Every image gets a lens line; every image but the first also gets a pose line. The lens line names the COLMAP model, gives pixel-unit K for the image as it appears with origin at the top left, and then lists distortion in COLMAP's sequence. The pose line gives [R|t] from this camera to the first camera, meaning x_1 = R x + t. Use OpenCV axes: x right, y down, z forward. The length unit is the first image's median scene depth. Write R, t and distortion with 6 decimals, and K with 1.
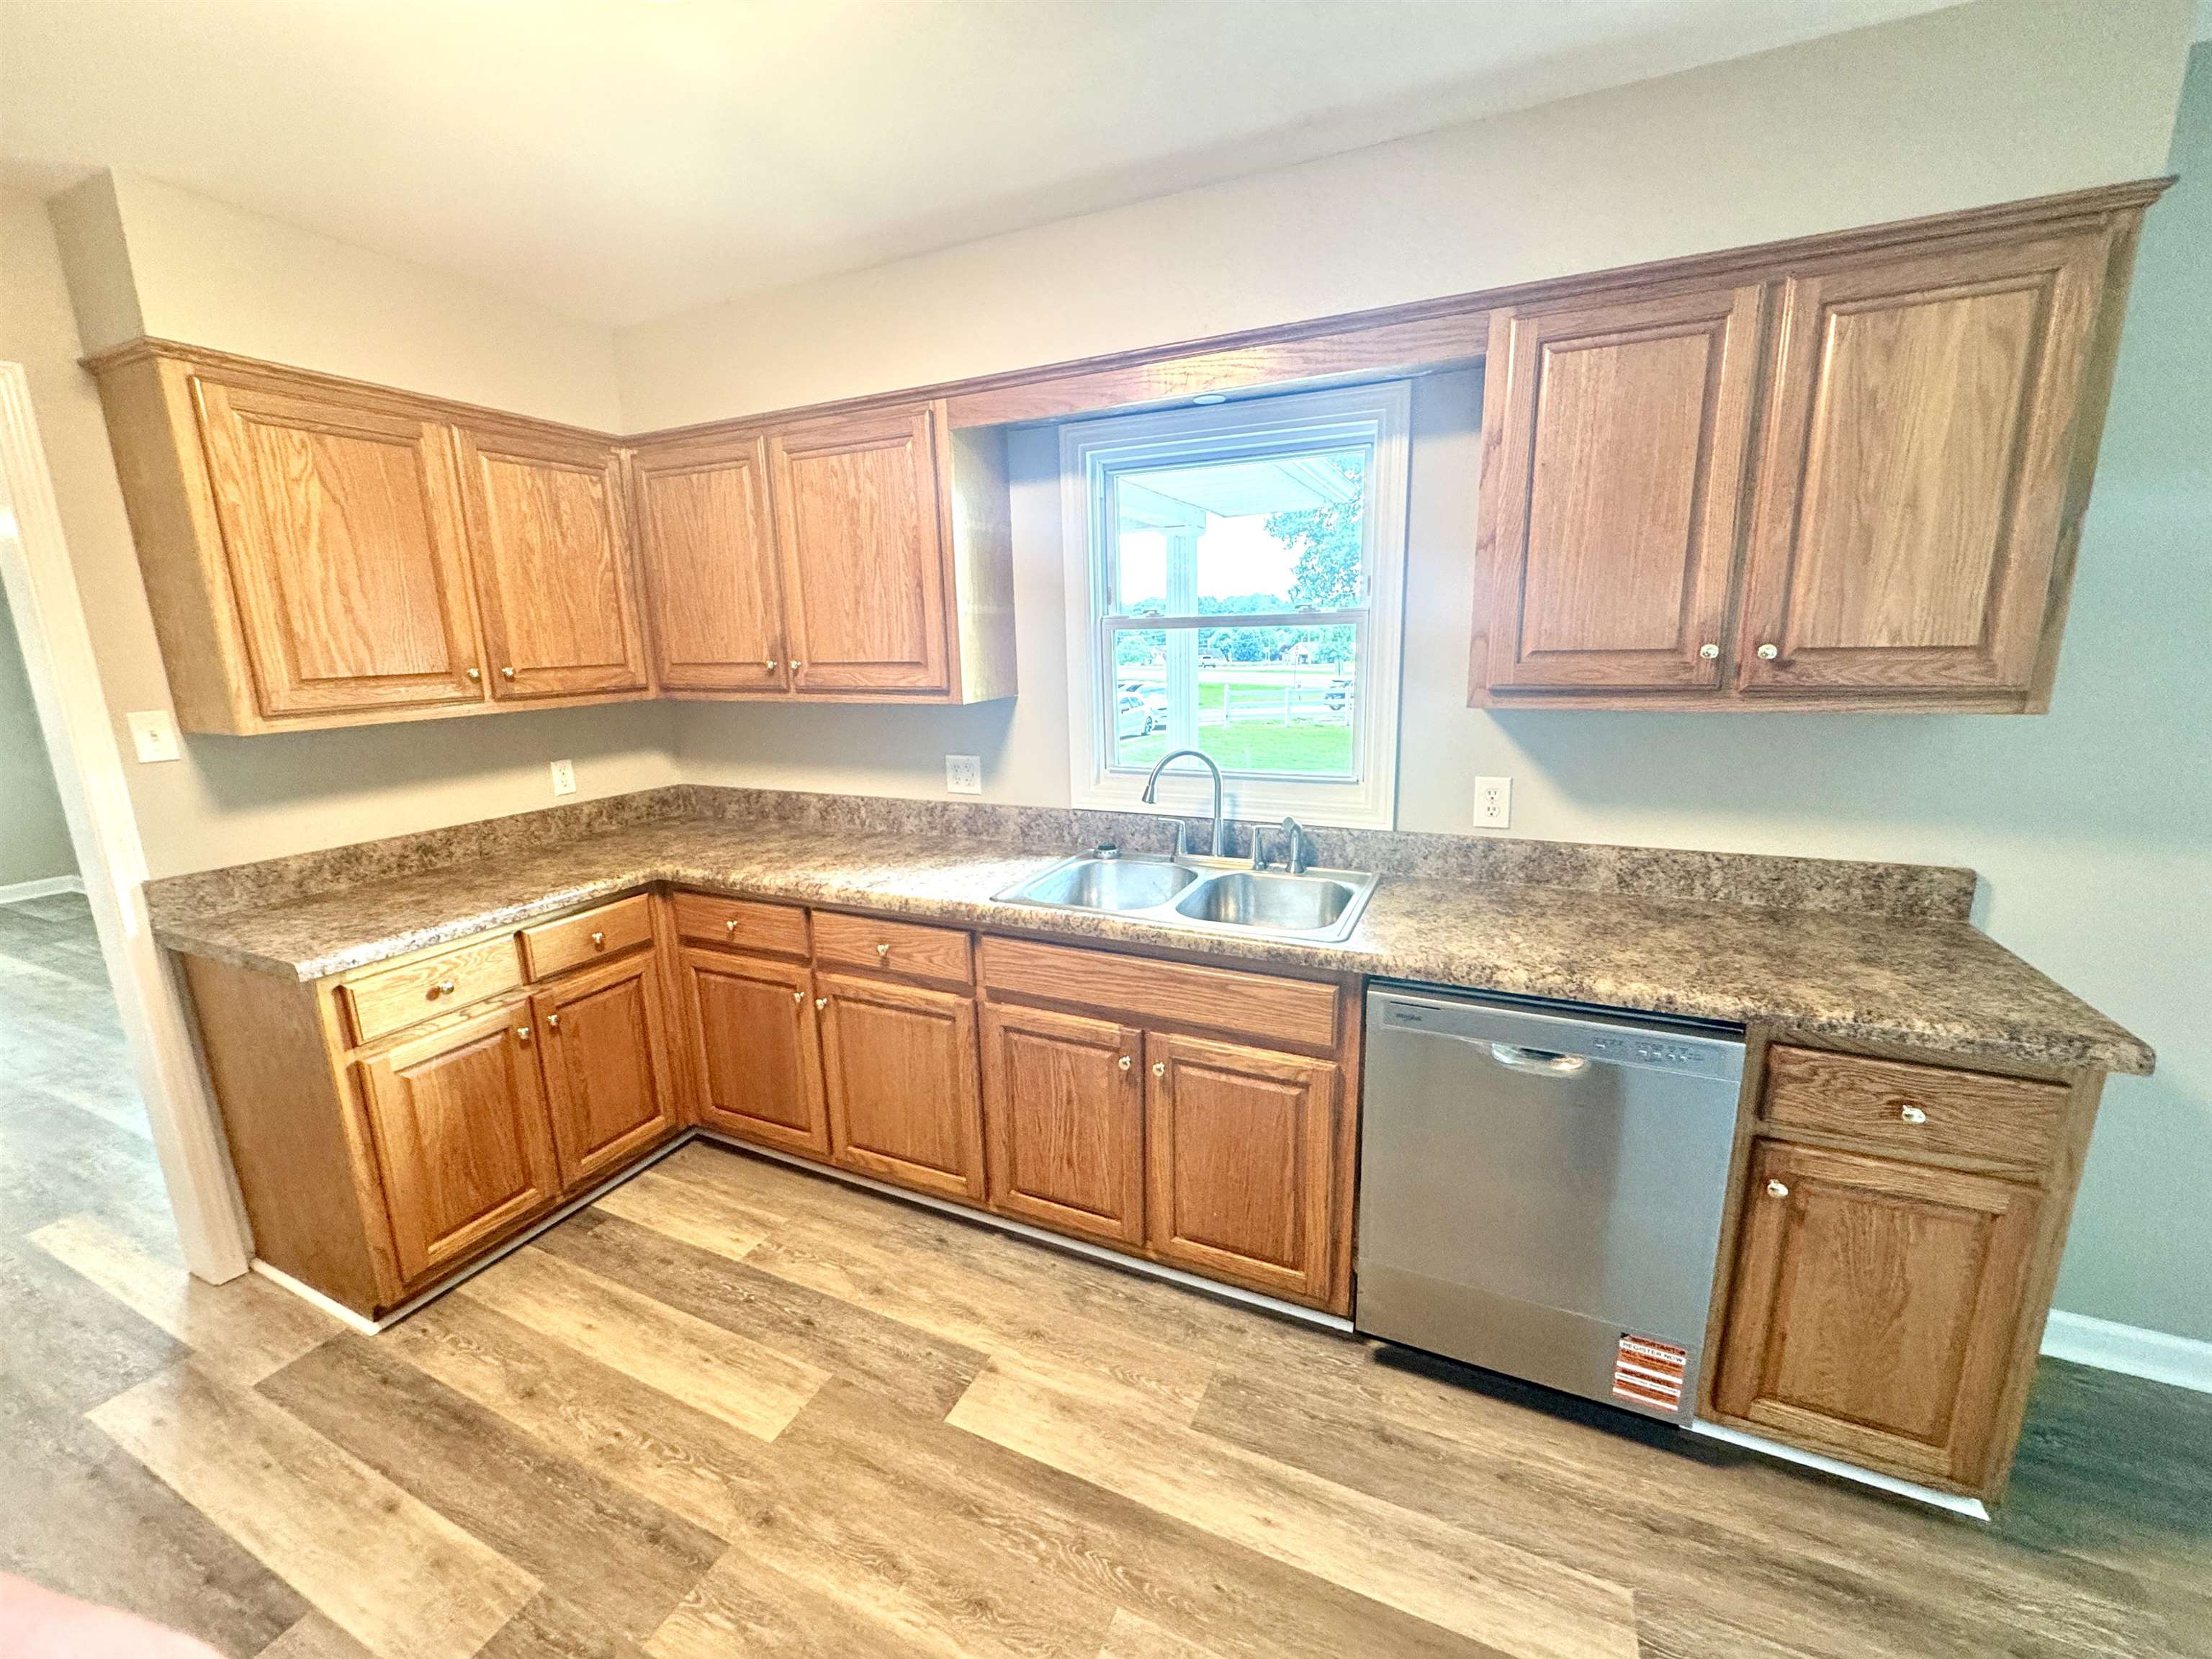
lens RADIAL K [[889.1, 0, 1092.3], [0, 889.1, 819.4], [0, 0, 1]] dist [-0.002650, 0.000286]
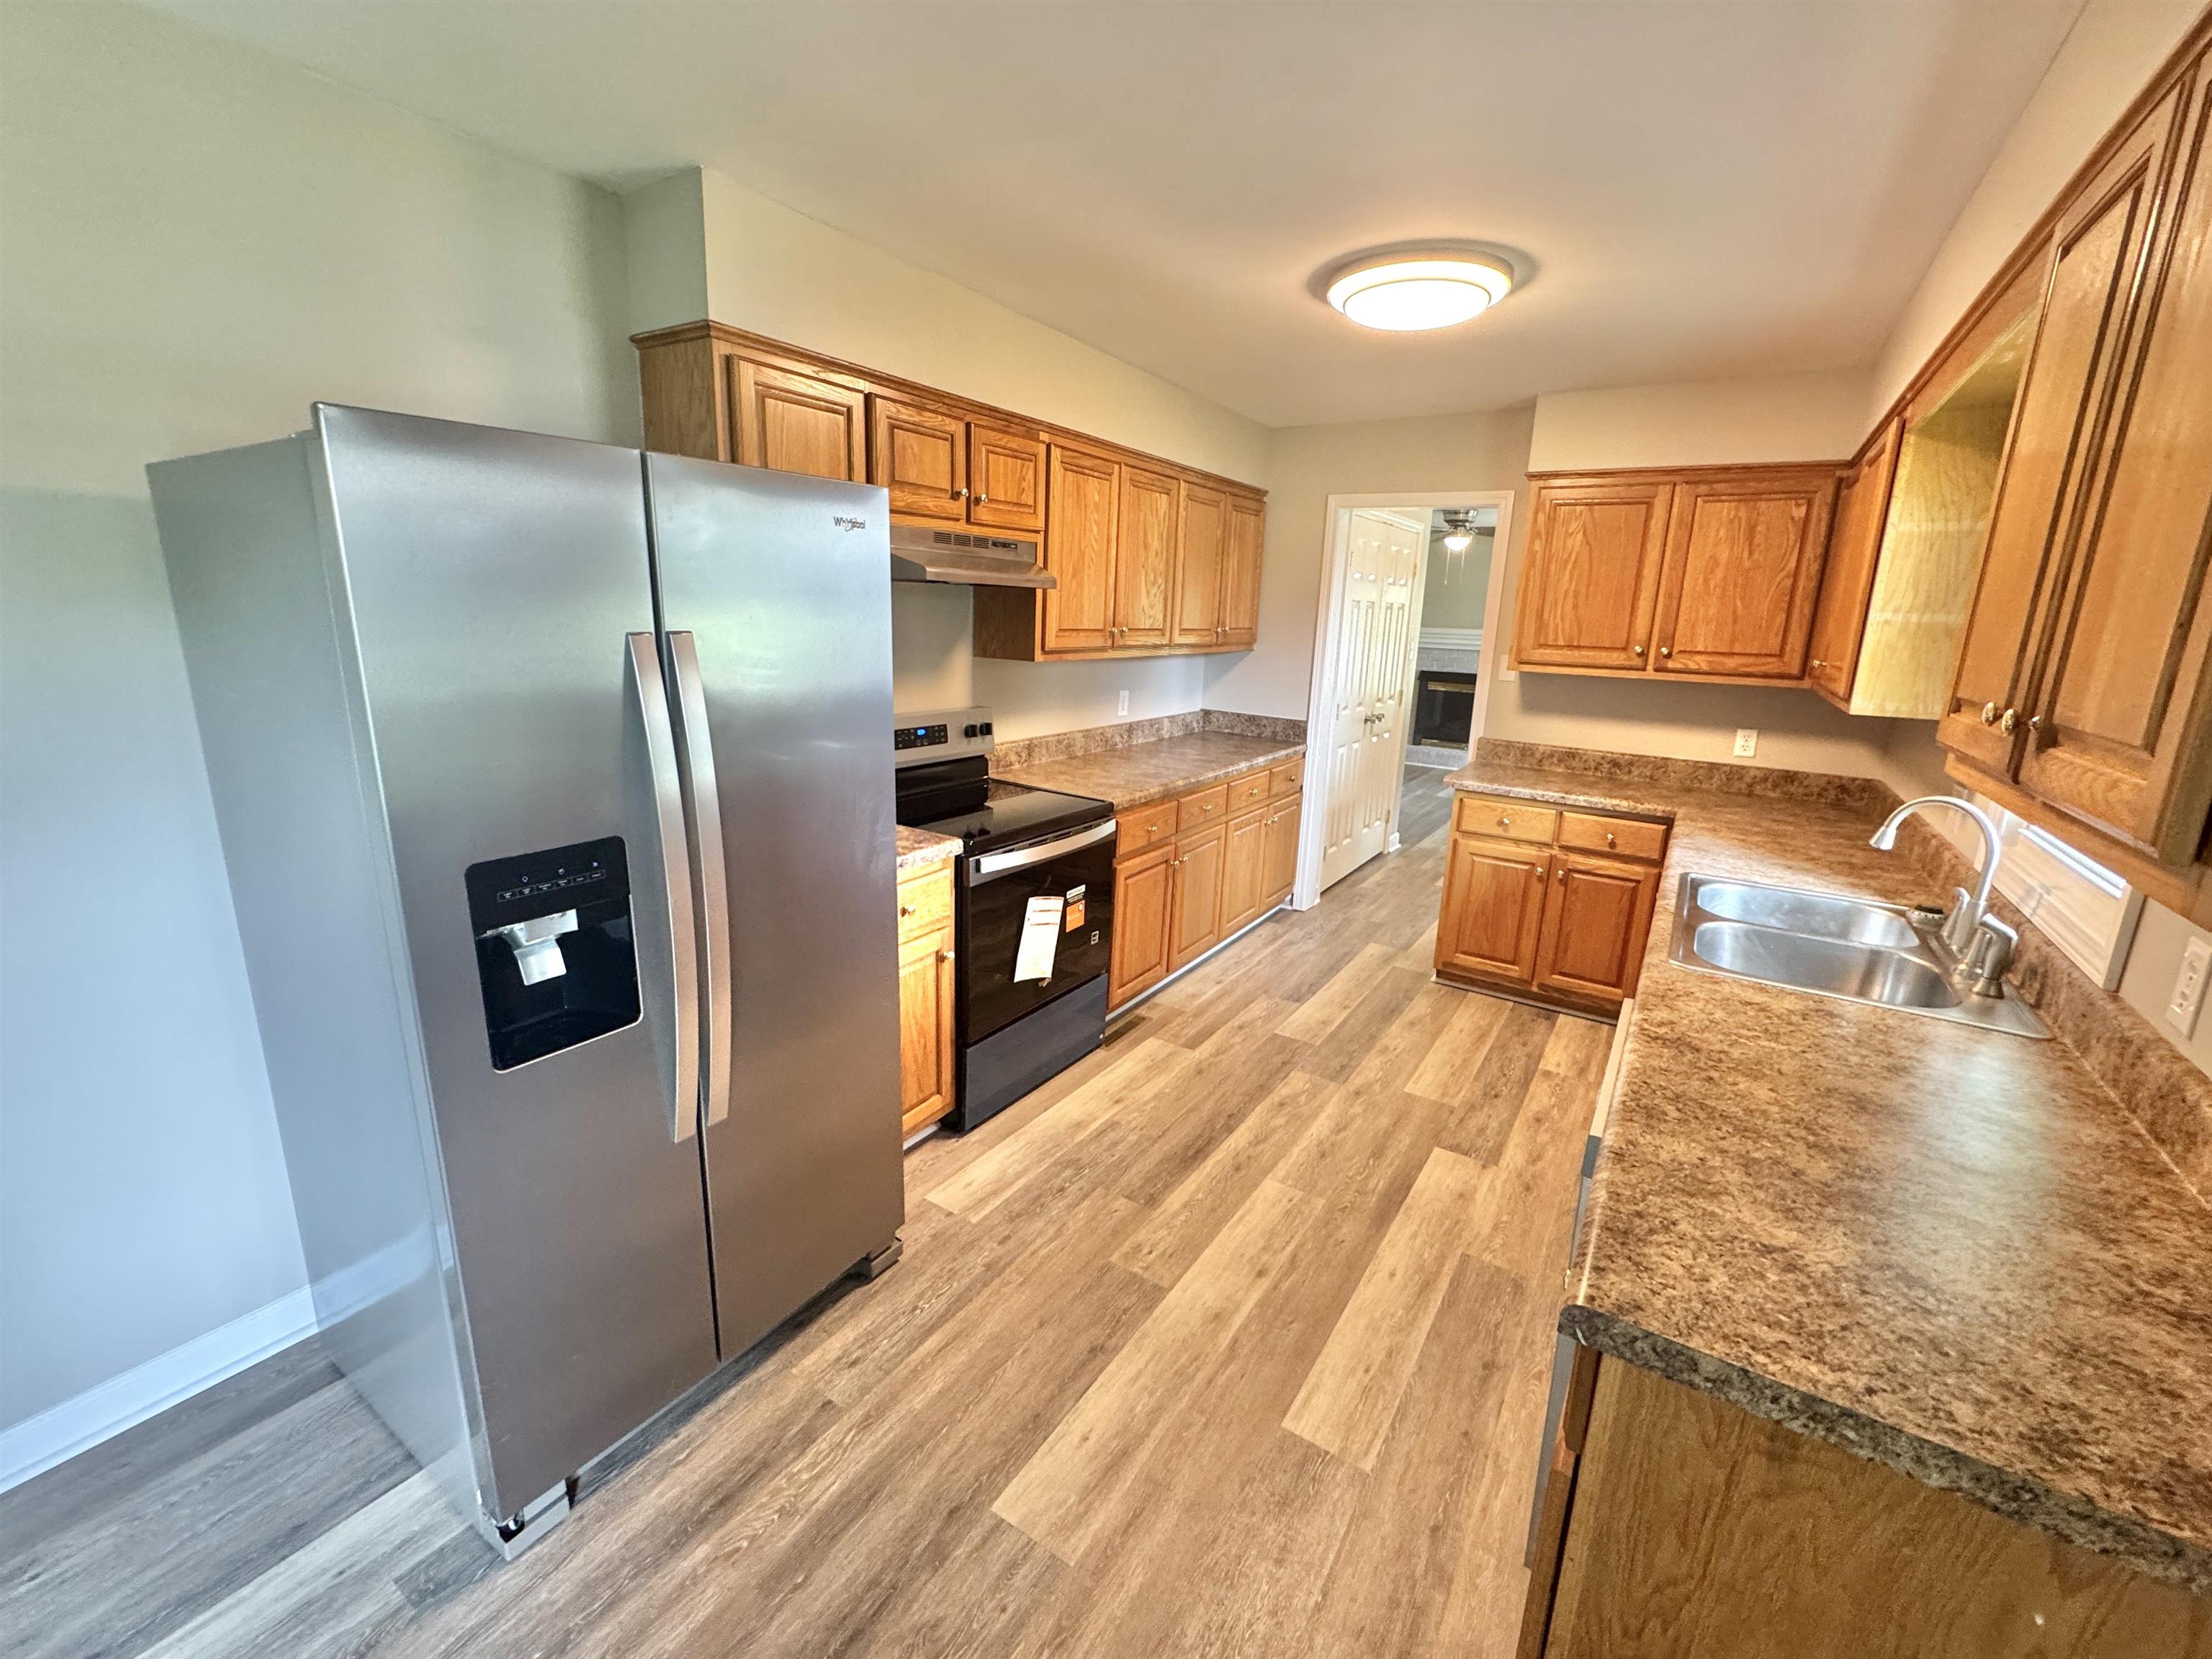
lens RADIAL K [[889.1, 0, 1098.2], [0, 889.1, 822.1], [0, 0, 1]] dist [-0.002650, 0.000286]
pose [[-0.145262, 0.248052, -0.957794, 0.989019], [-0.233900, 0.932011, 0.276849, -0.100888], [0.961348, 0.264244, -0.077366, 0.332588]]
